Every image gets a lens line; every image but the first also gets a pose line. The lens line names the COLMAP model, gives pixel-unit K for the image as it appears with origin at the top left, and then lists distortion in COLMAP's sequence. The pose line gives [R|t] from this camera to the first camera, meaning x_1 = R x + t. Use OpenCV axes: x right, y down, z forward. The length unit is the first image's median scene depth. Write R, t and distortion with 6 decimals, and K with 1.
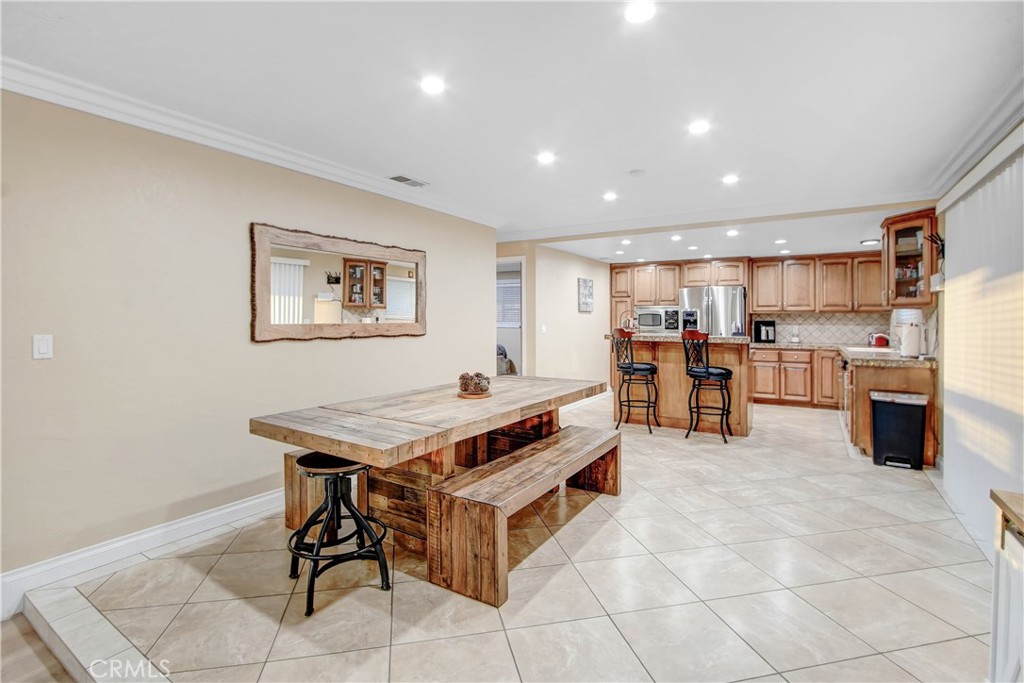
lens RADIAL K [[466.9, 0, 513.3], [0, 466.9, 335.1], [0, 0, 1]] dist [-0.003648, 0.000512]
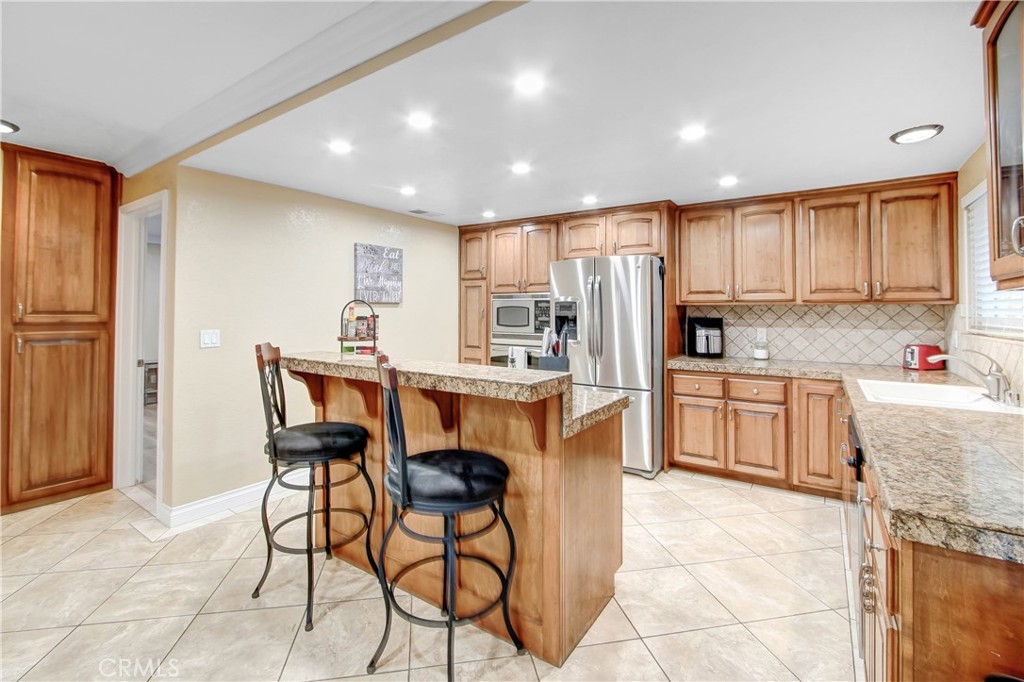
lens RADIAL K [[464.2, 0, 478.5], [0, 464.2, 319.6], [0, 0, 1]] dist [-0.008761, -0.001369]
pose [[0.997997, 0.001164, -0.063257, 0.317823], [-0.002259, 0.999849, -0.017235, -0.020303], [0.063227, 0.017344, 0.997848, 0.449568]]
